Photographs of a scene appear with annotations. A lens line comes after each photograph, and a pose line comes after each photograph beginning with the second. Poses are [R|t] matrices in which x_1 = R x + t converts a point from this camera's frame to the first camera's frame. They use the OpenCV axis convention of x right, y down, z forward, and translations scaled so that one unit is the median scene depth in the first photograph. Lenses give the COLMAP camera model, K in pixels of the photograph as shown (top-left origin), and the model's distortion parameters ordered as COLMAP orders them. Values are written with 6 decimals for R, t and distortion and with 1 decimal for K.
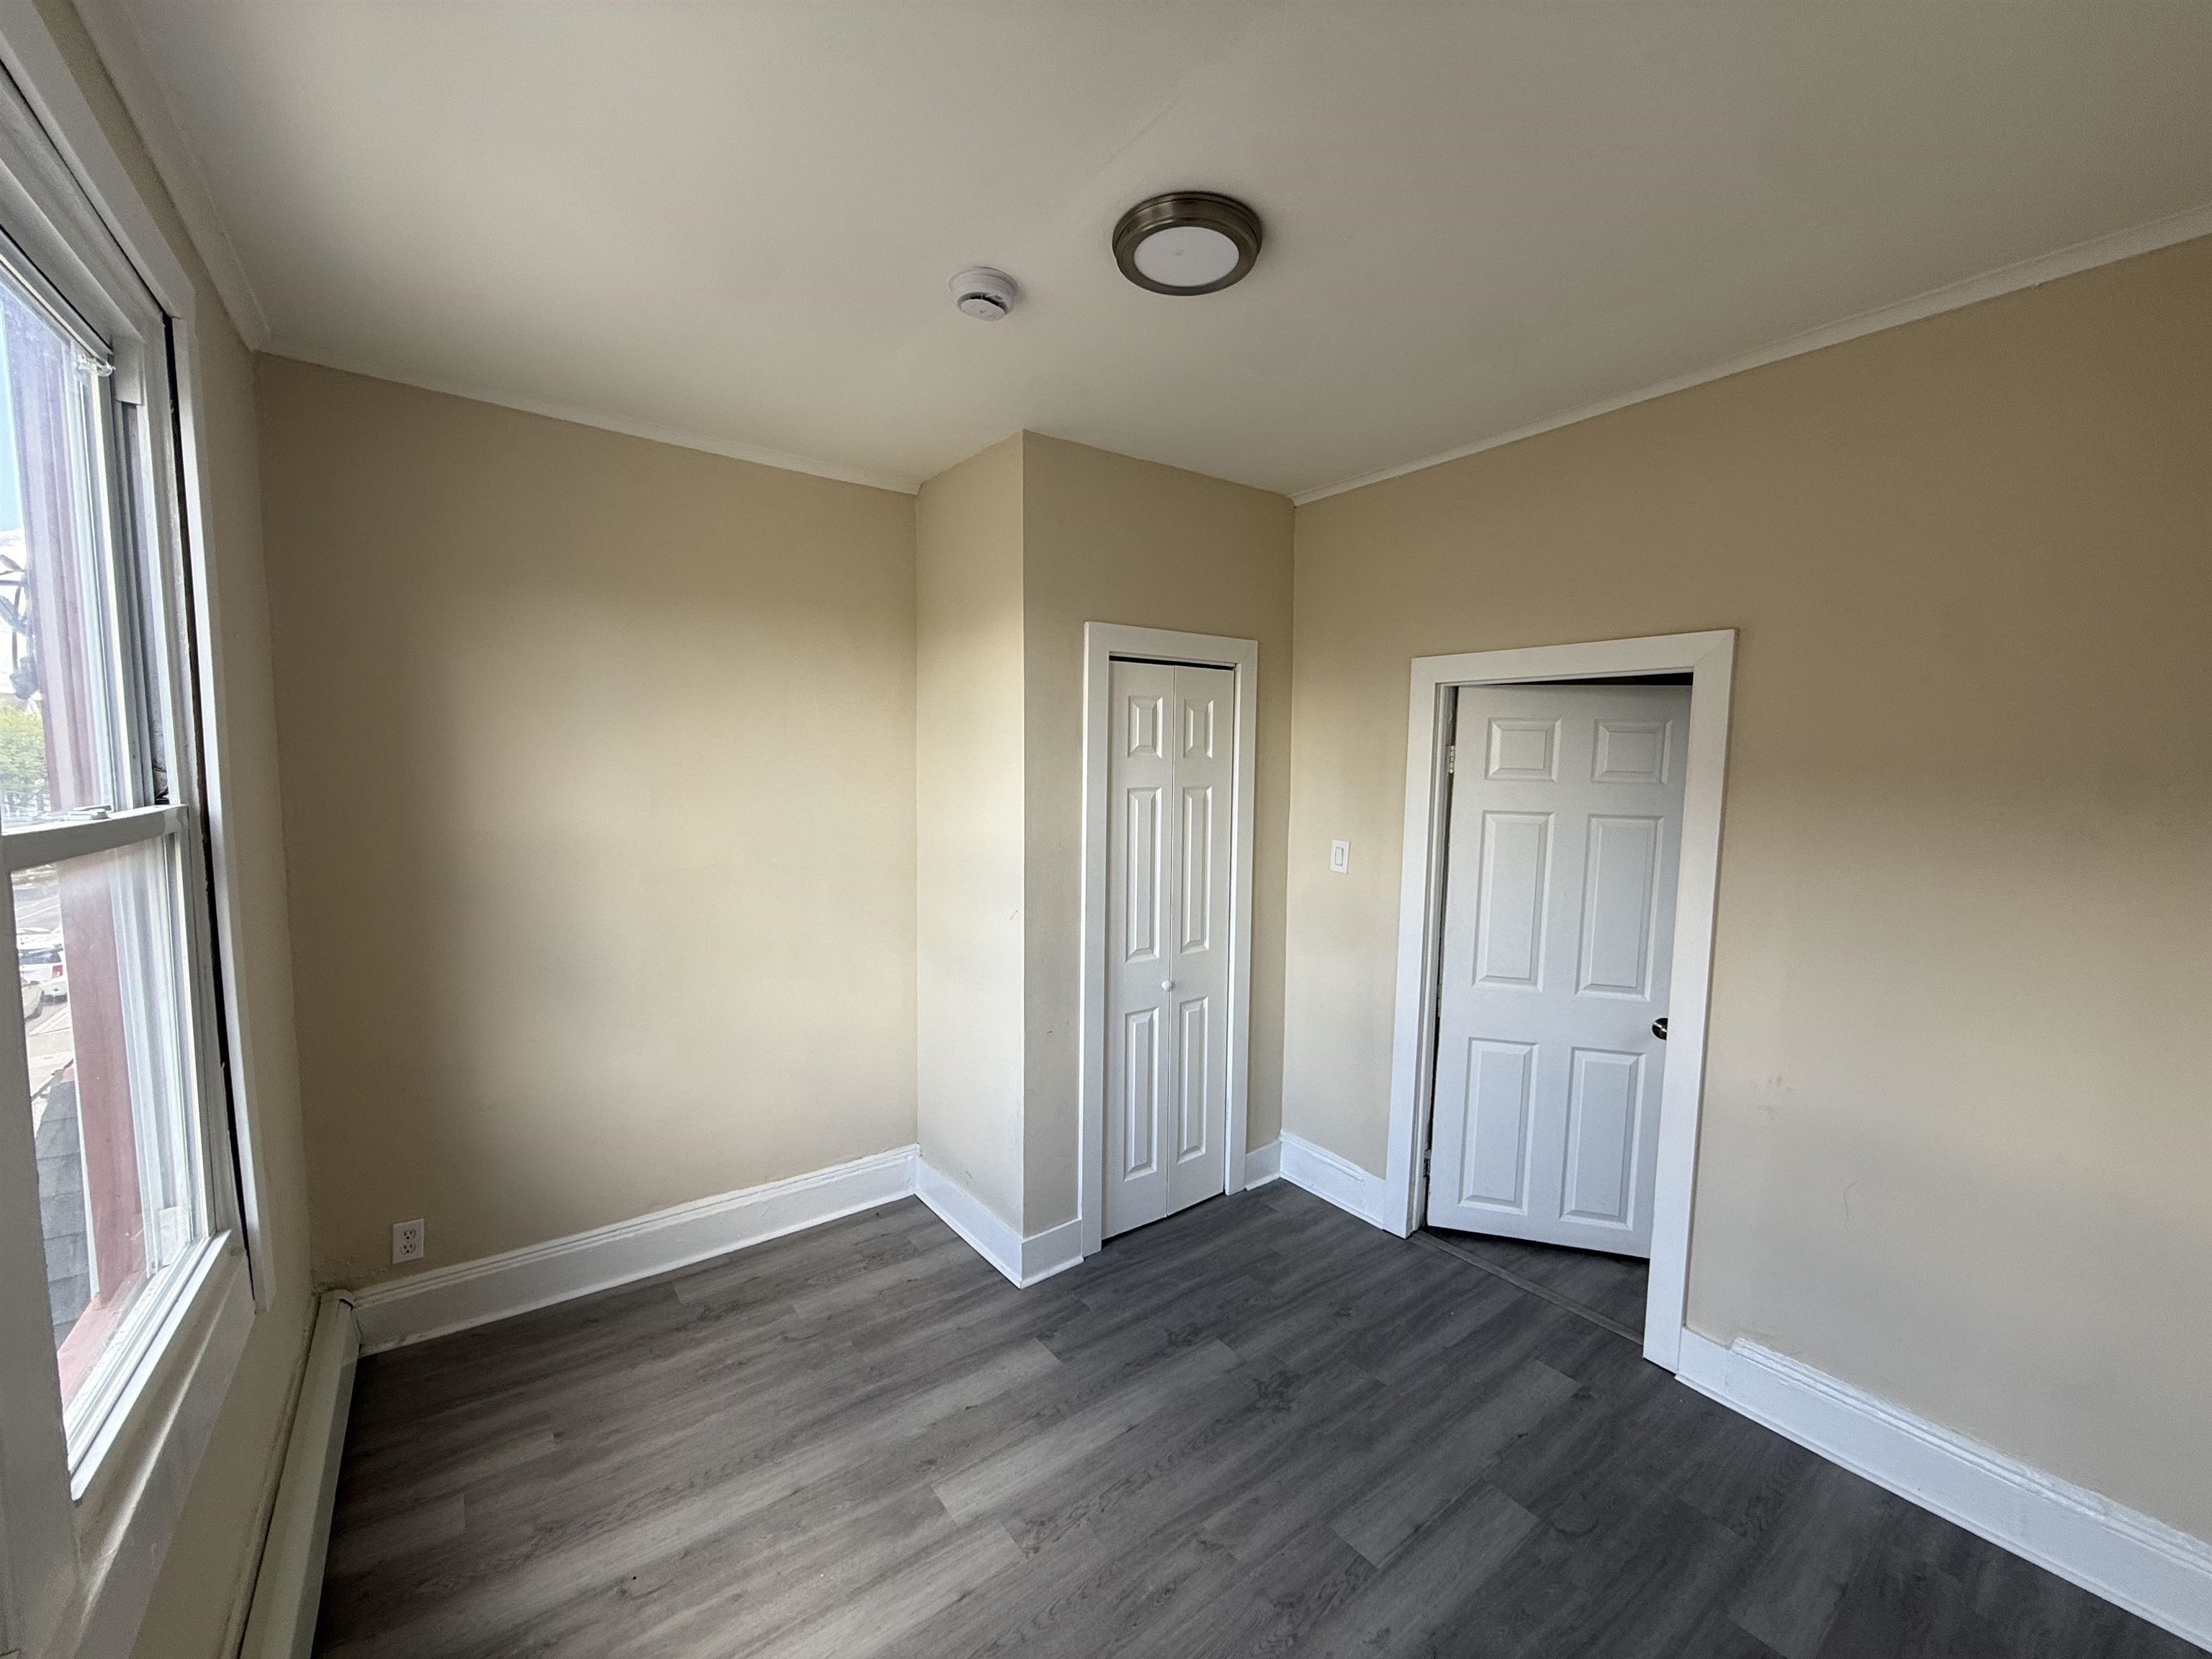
lens RADIAL K [[878.7, 0, 1100.2], [0, 878.7, 835.3], [0, 0, 1]] dist [-0.000010, -0.000059]
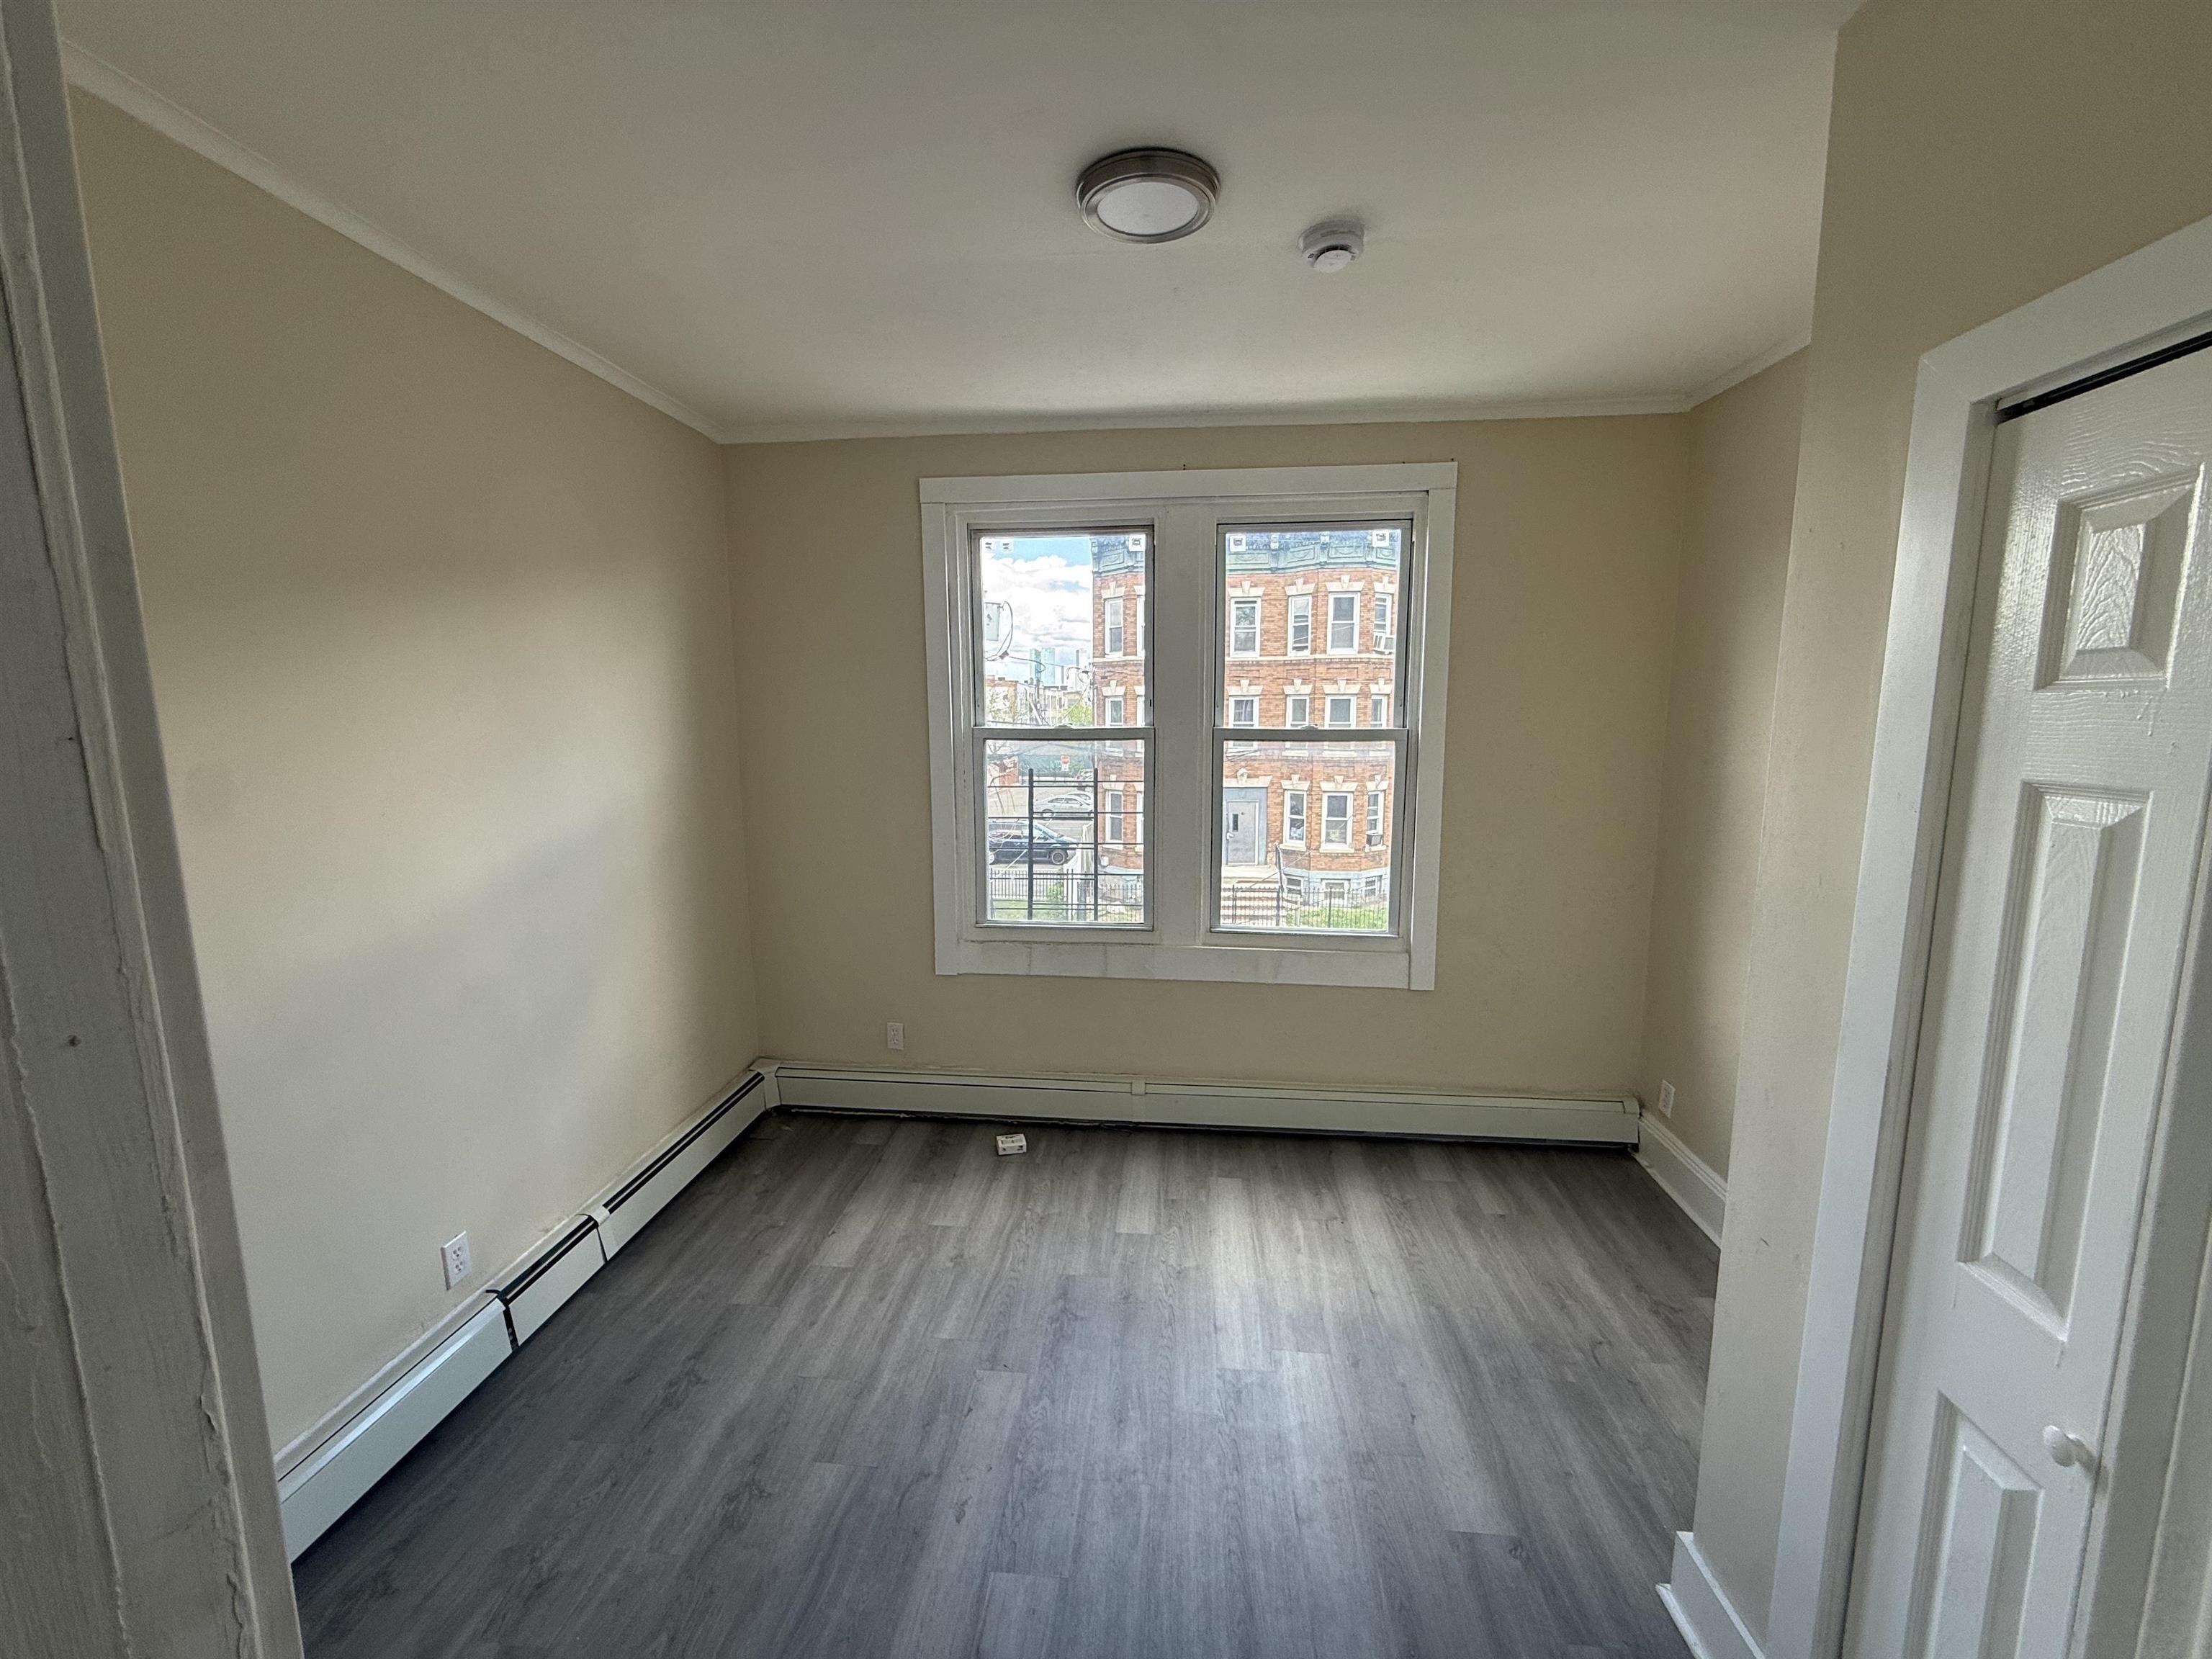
lens RADIAL K [[878.7, 0, 1106.7], [0, 878.7, 831.4], [0, 0, 1]] dist [-0.000010, -0.000059]
pose [[-0.667288, 0.094139, -0.738826, 0.754319], [-0.070585, 0.979522, 0.188558, -0.105778], [0.741447, 0.177972, -0.646979, 1.378368]]
